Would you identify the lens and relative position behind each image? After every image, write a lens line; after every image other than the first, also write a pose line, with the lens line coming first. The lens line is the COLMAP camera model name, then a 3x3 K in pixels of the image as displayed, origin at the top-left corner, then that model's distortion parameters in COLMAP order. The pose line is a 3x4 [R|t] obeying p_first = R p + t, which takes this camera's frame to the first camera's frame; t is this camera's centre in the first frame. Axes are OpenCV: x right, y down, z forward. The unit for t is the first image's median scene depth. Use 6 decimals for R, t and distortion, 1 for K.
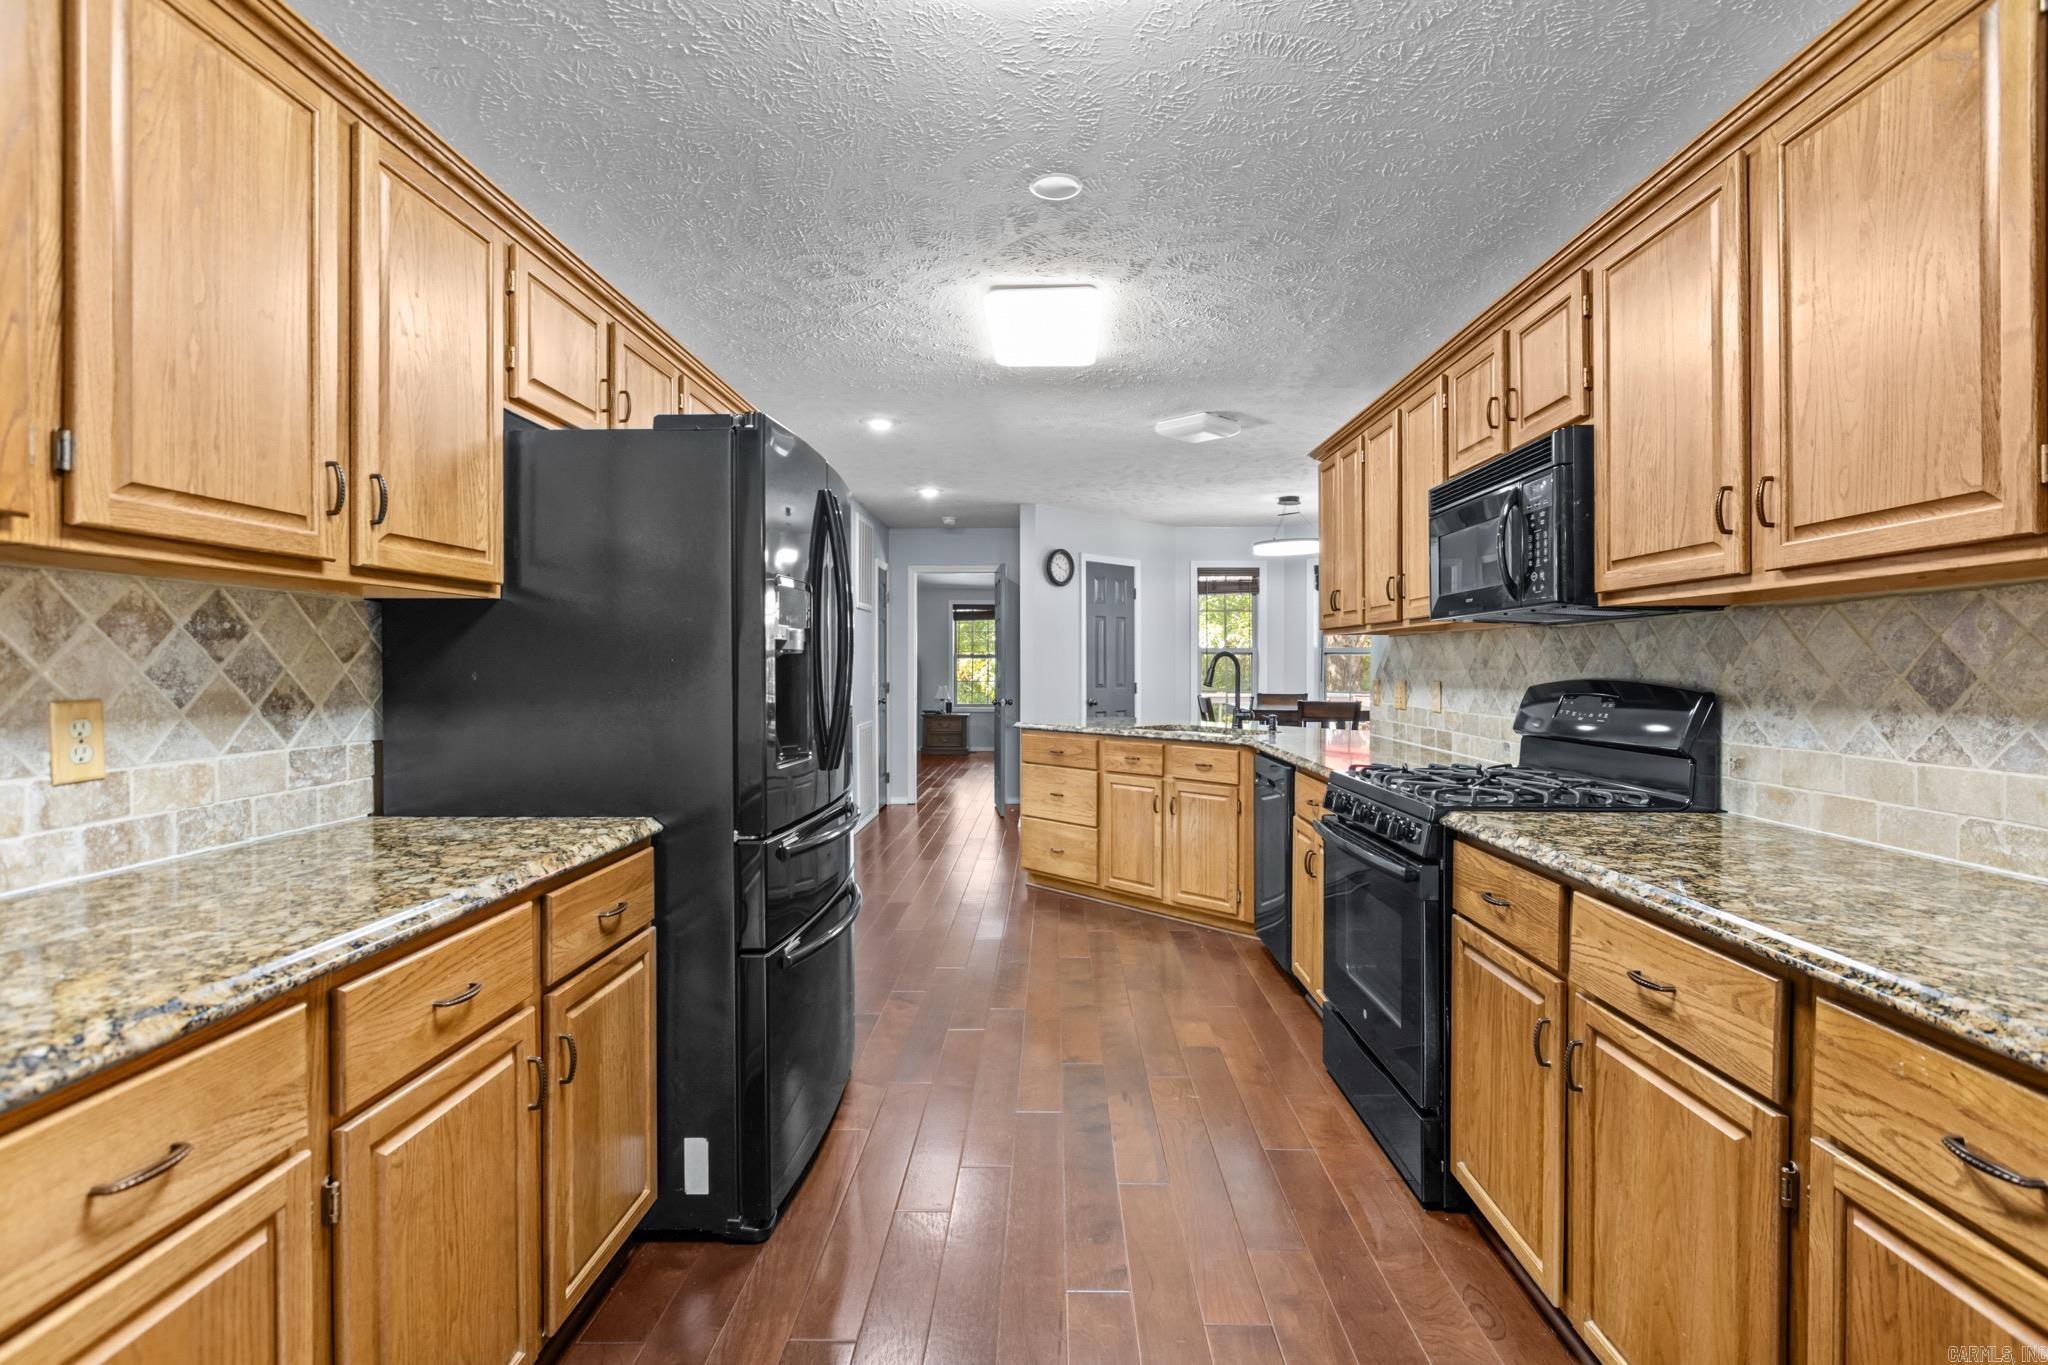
lens RADIAL K [[968.4, 0, 1023.1], [0, 968.4, 655.5], [0, 0, 1]] dist [-0.006433, -0.000894]
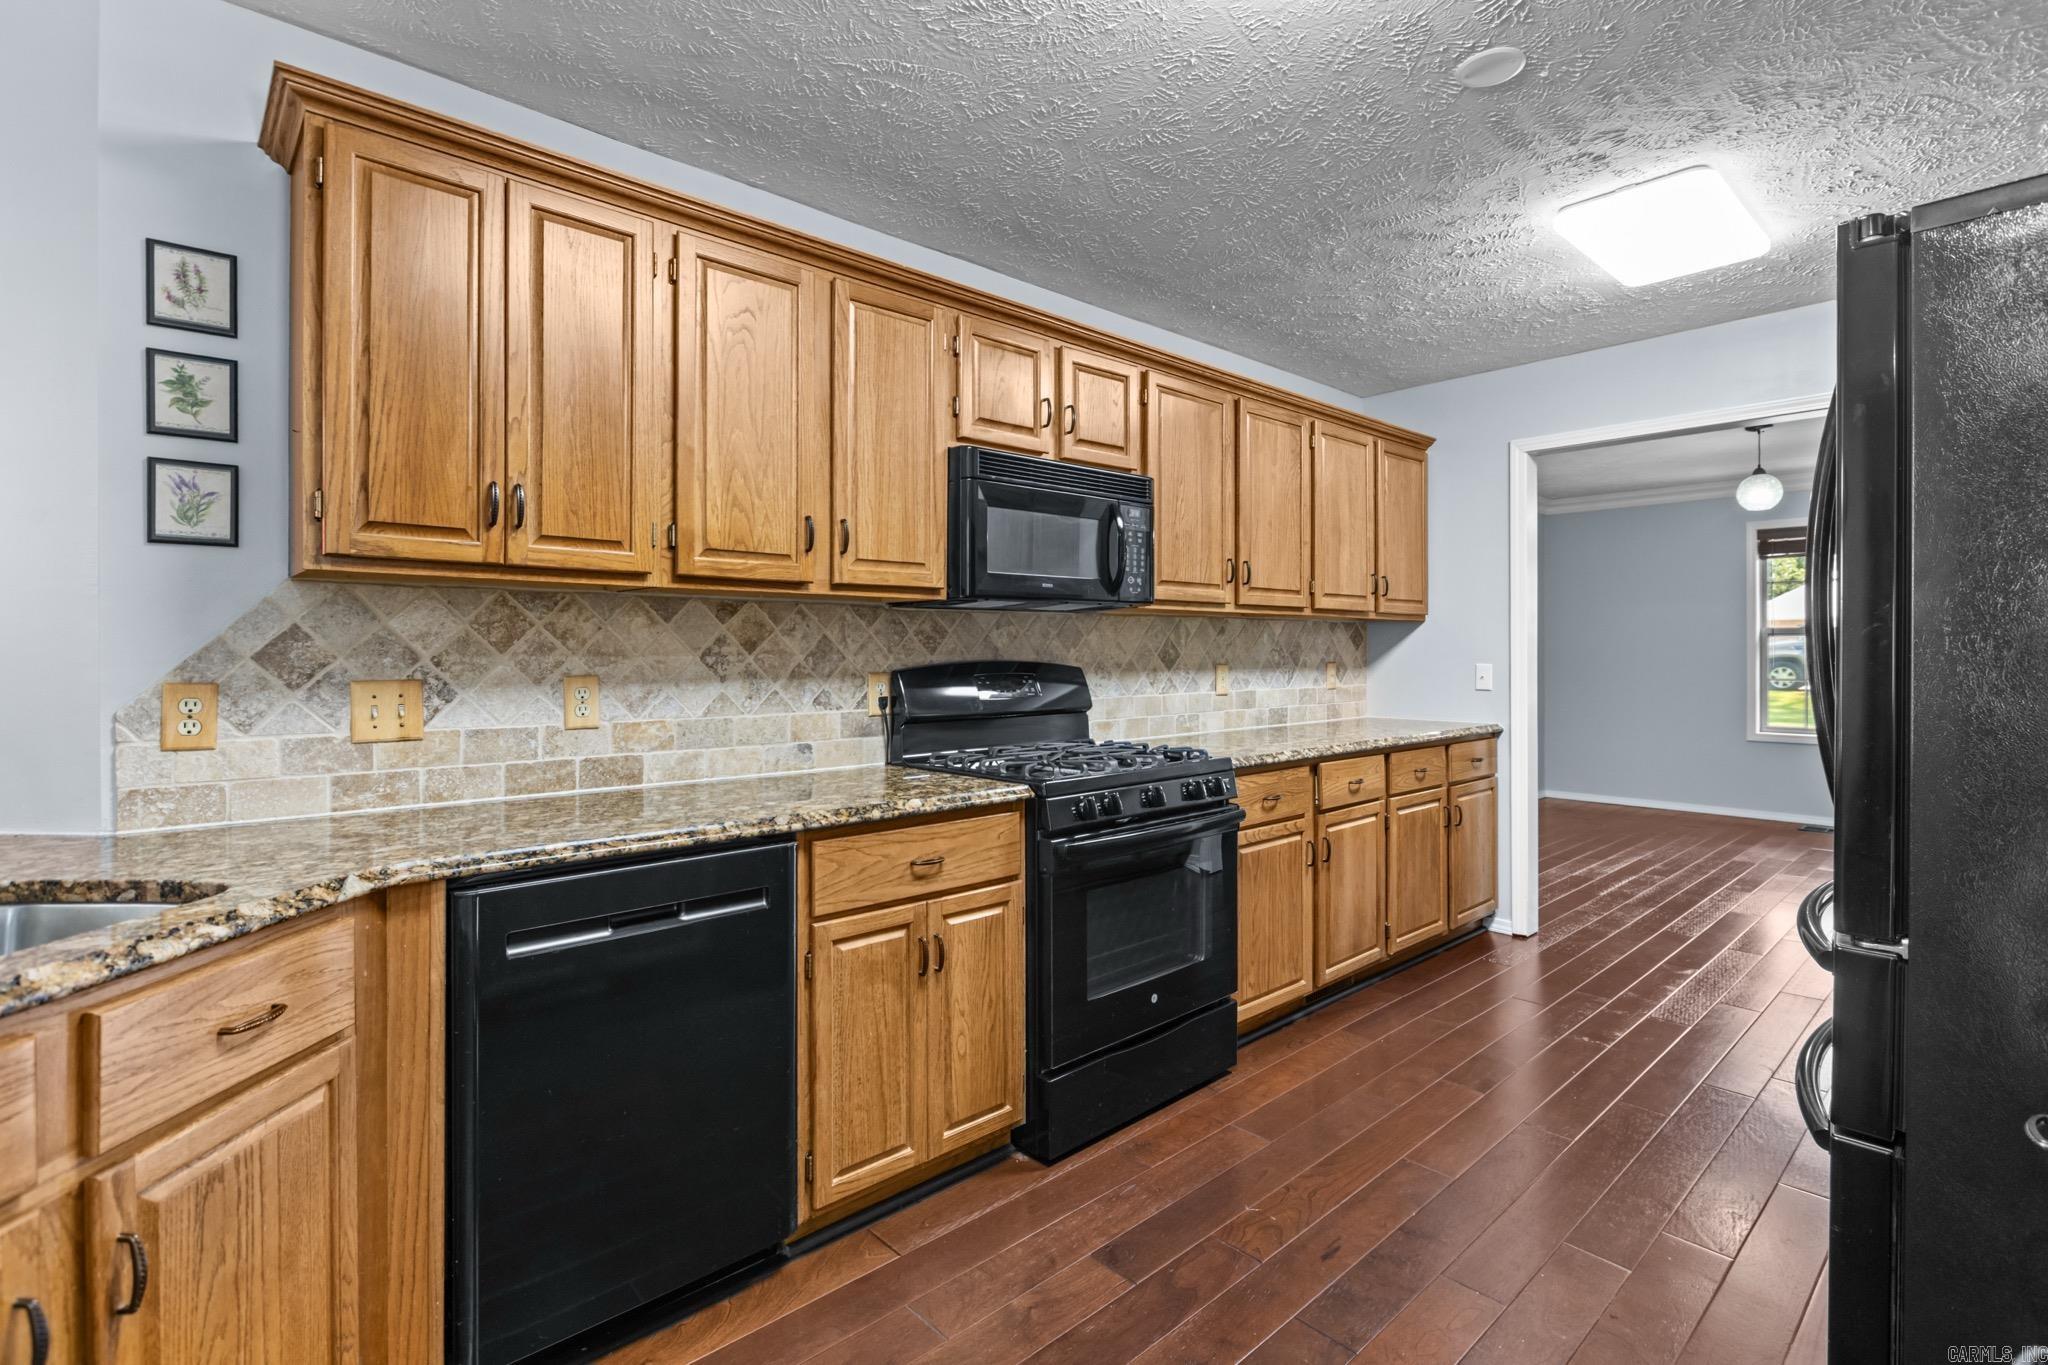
lens RADIAL K [[968.4, 0, 1023.1], [0, 968.4, 655.5], [0, 0, 1]] dist [-0.006433, -0.000894]
pose [[-0.698618, -0.001846, 0.715492, -0.357143], [-0.006016, 0.999976, -0.003295, 0.029208], [-0.715469, -0.006606, -0.698613, 2.412176]]
